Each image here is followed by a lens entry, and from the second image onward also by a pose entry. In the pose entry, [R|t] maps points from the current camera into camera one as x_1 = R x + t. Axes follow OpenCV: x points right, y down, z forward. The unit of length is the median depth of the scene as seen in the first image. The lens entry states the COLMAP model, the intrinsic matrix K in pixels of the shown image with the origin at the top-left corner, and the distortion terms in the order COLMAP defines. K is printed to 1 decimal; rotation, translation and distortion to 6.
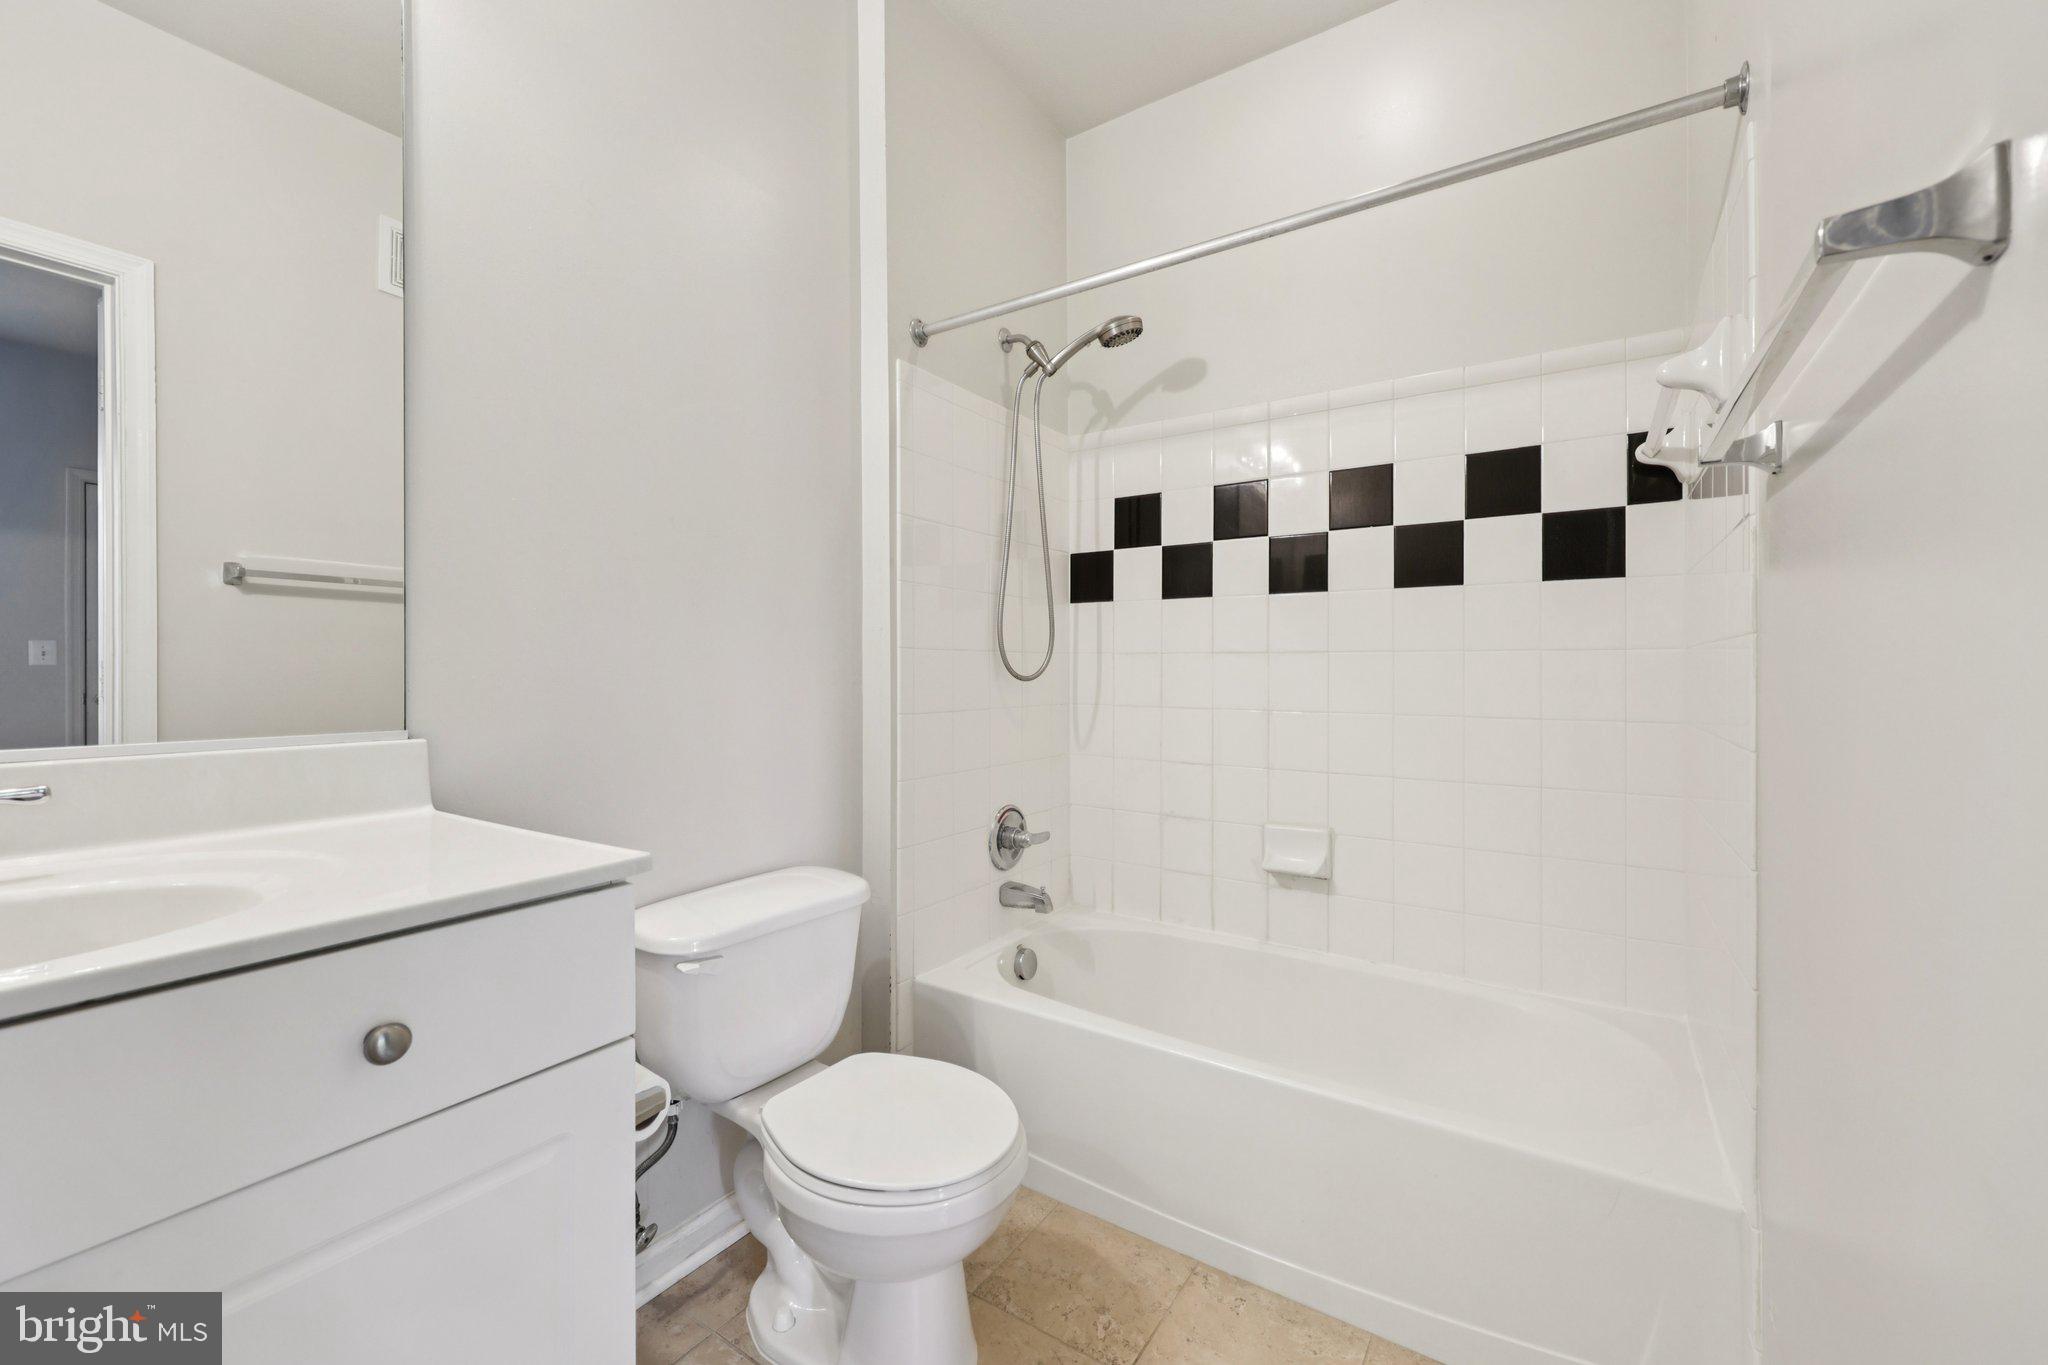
lens RADIAL K [[833.9, 0, 1040.2], [0, 833.9, 670.1], [0, 0, 1]] dist [0.002472, 0.000714]
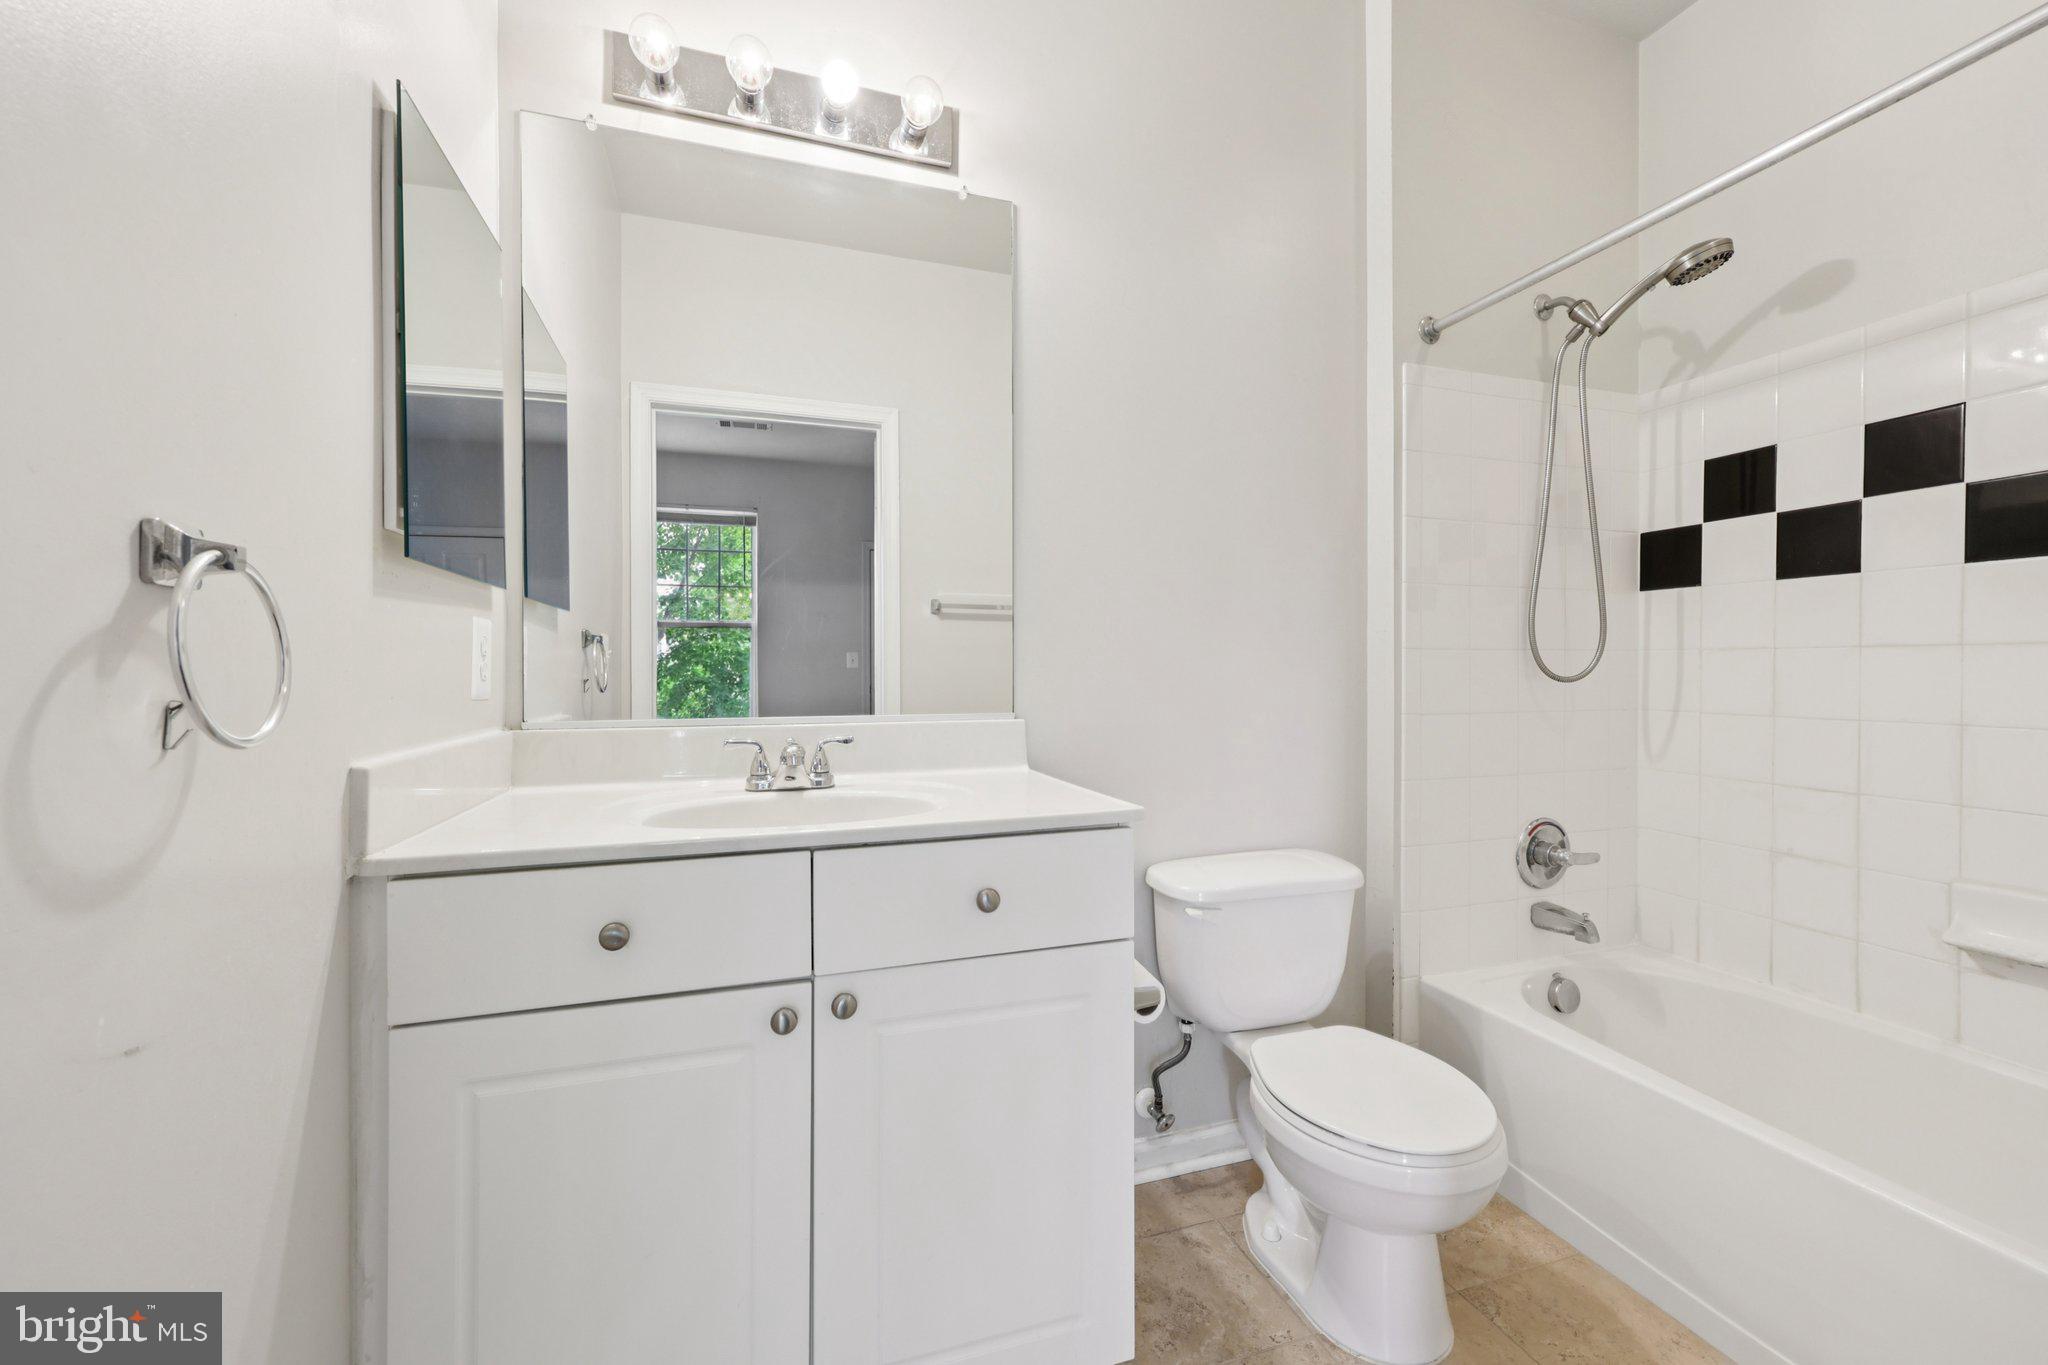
lens RADIAL K [[833.9, 0, 1036.6], [0, 833.9, 682.7], [0, 0, 1]] dist [0.002472, 0.000714]
pose [[0.790271, 0.007158, -0.612715, 0.108182], [0.000953, 0.999916, 0.012910, 0.001813], [0.612756, -0.010786, 0.790198, -0.080093]]
